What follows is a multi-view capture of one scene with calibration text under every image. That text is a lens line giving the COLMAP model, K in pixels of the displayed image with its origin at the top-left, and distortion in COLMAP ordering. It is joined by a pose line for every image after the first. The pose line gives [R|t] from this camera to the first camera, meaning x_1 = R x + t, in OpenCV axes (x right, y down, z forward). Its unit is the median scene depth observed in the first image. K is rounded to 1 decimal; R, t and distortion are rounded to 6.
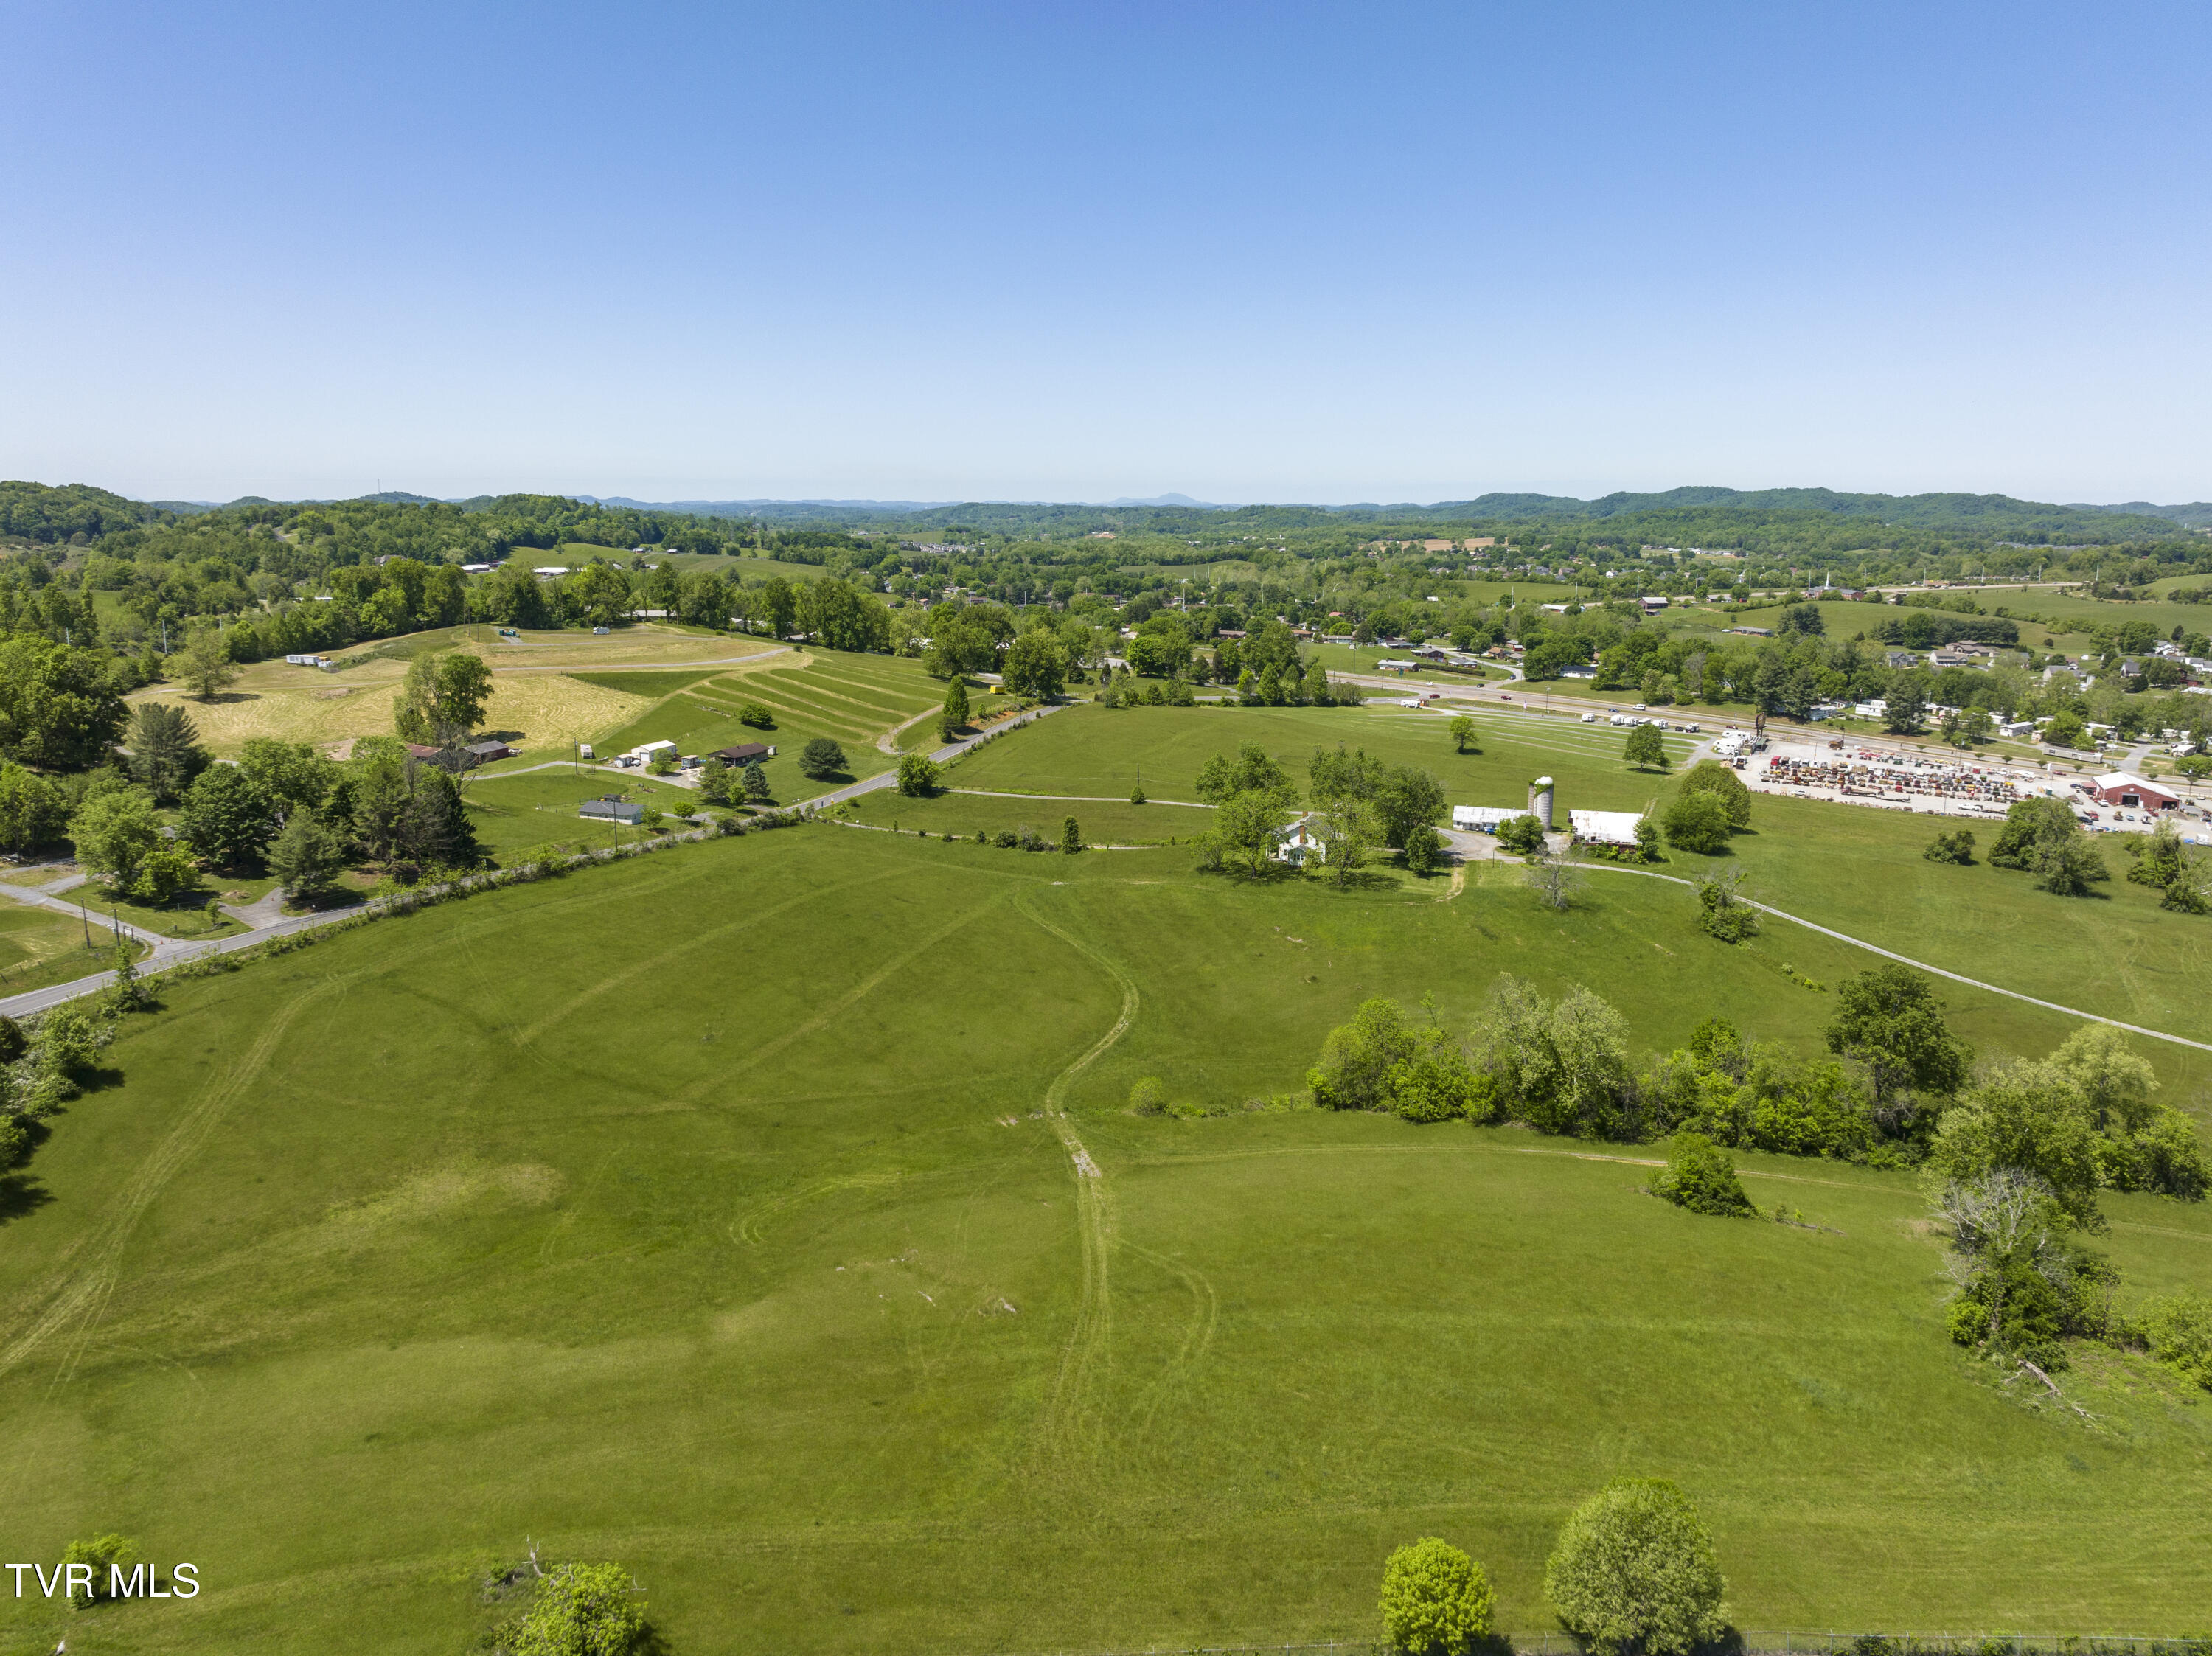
lens RADIAL K [[1572.5, 0, 1105.4], [0, 1572.5, 783.3], [0, 0, 1]] dist [-0.038859, 0.006322]
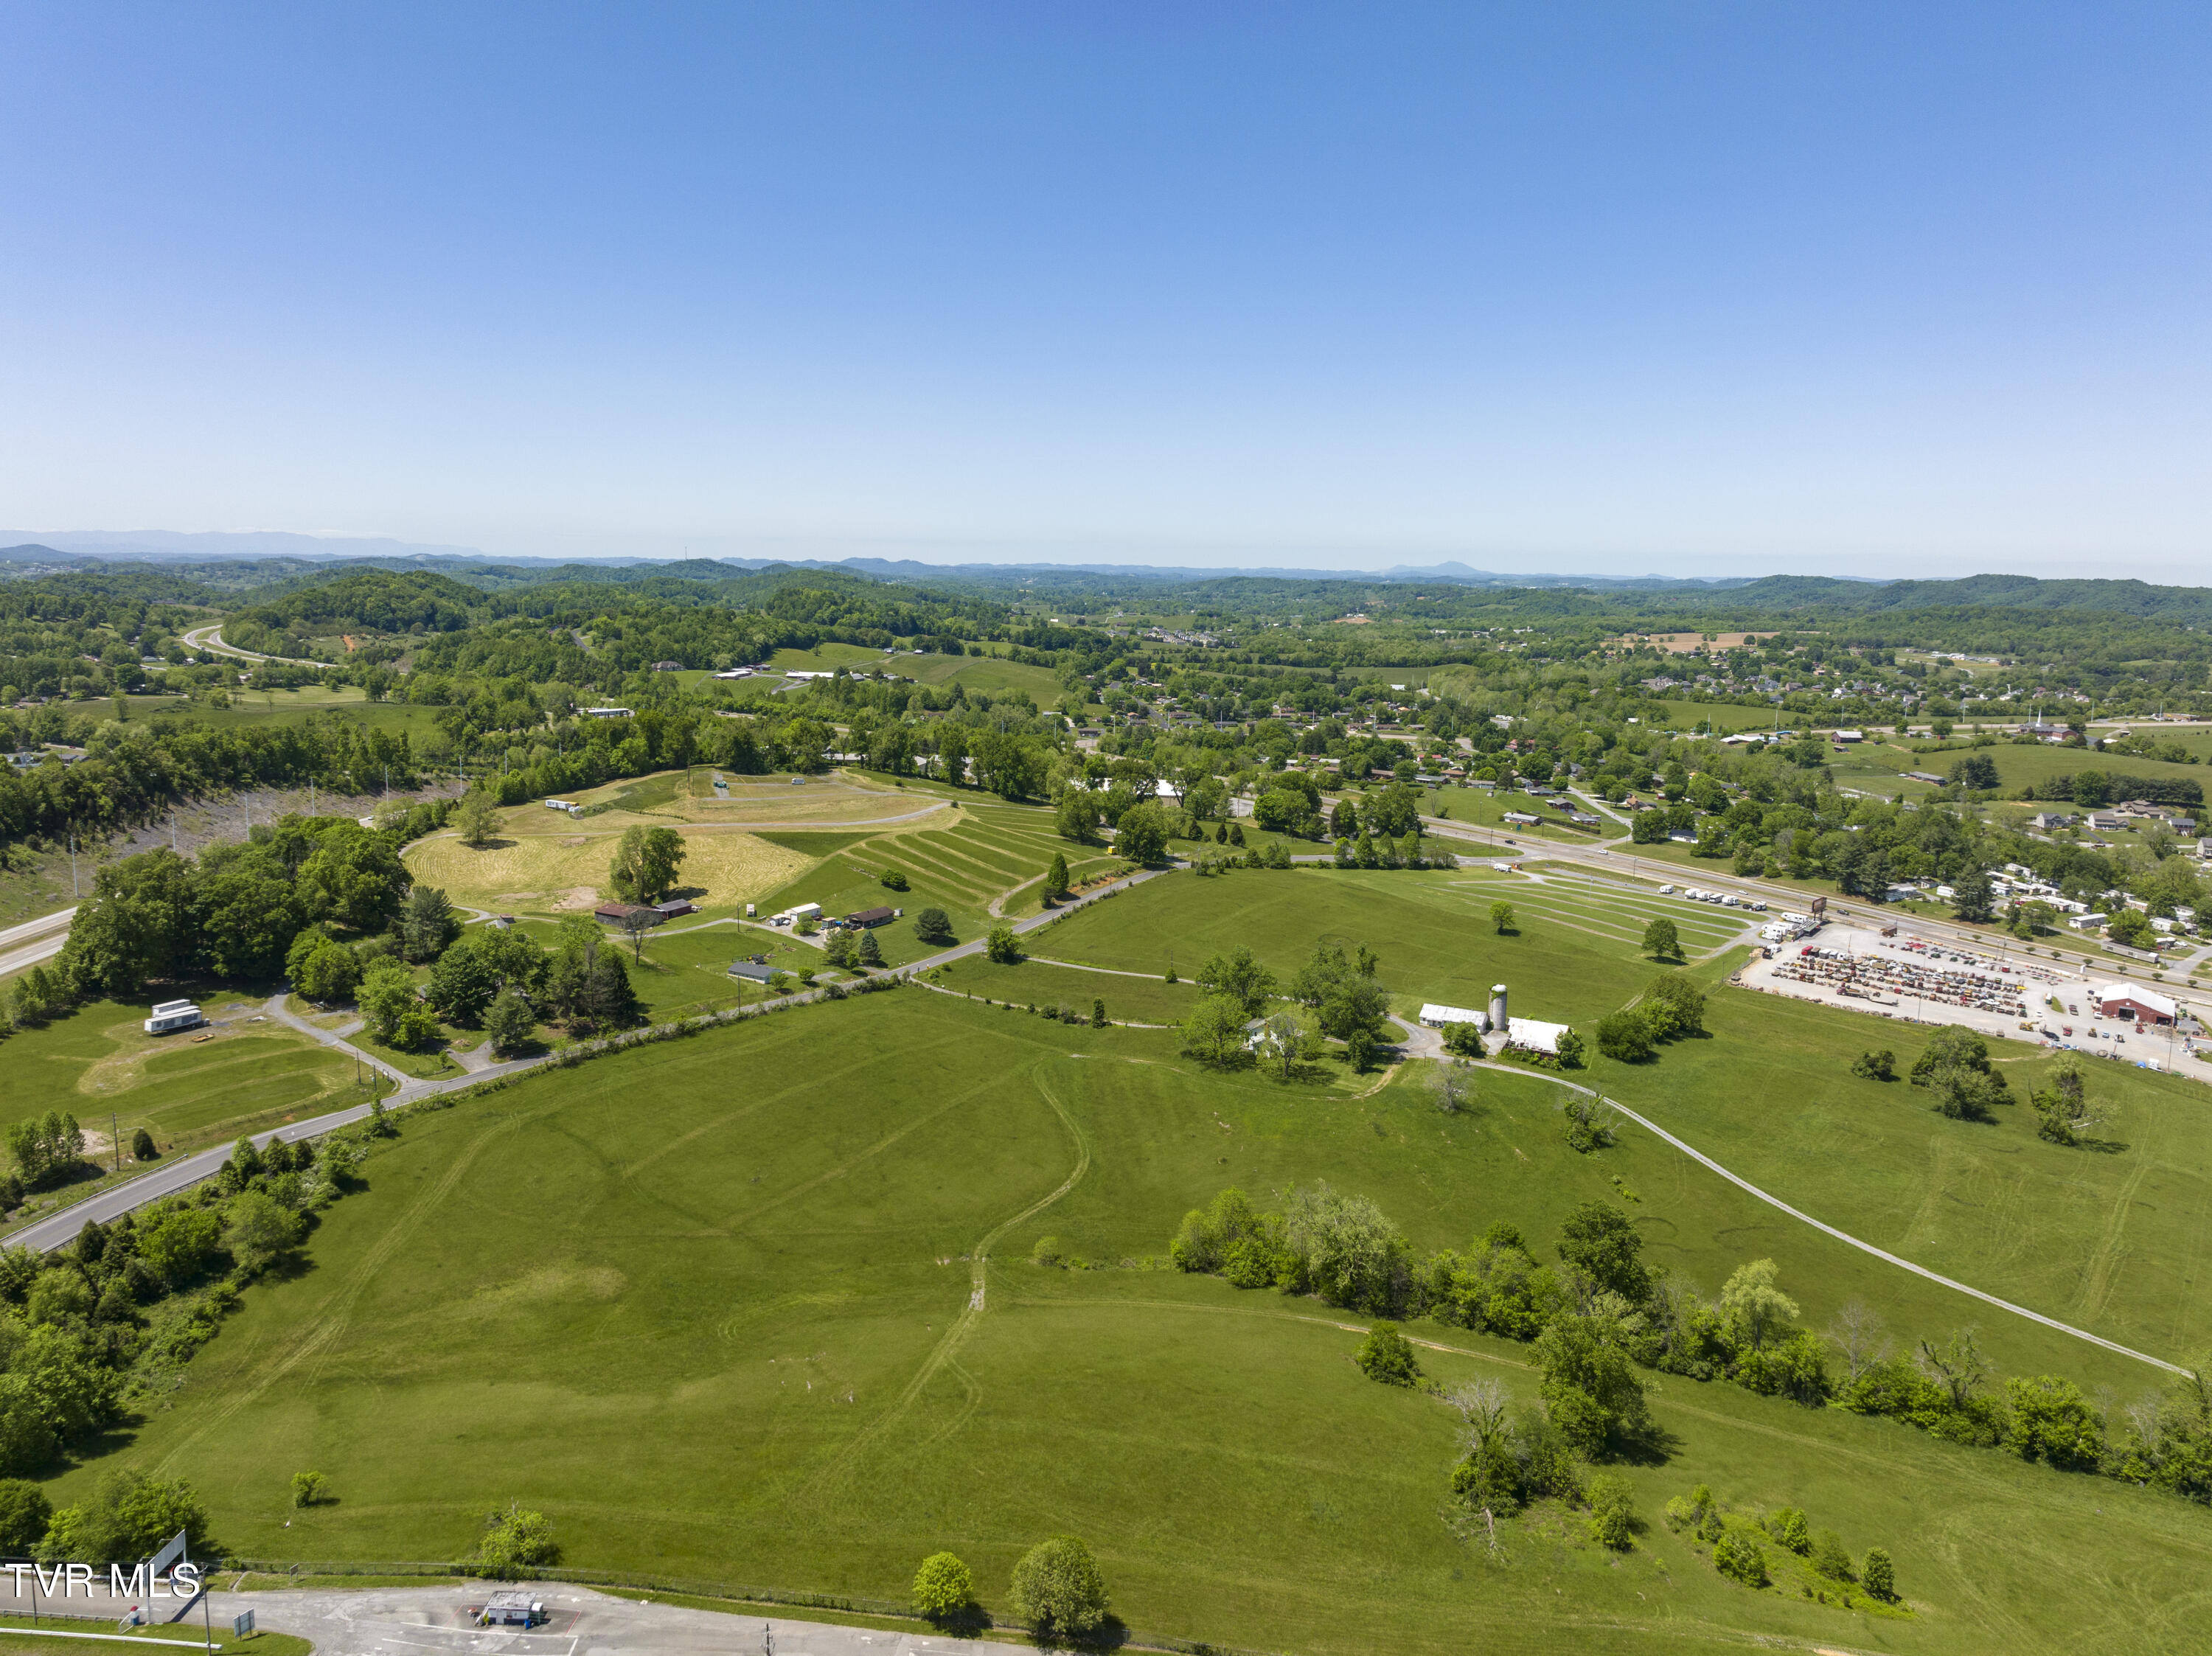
lens RADIAL K [[1574.4, 0, 1104.8], [0, 1574.4, 776.0], [0, 0, 1]] dist [-0.032923, -0.009667]
pose [[0.984643, 0.035072, -0.171018, 0.165702], [-0.042608, 0.998267, -0.040596, -0.091056], [0.169298, 0.047260, 0.984431, -0.206648]]
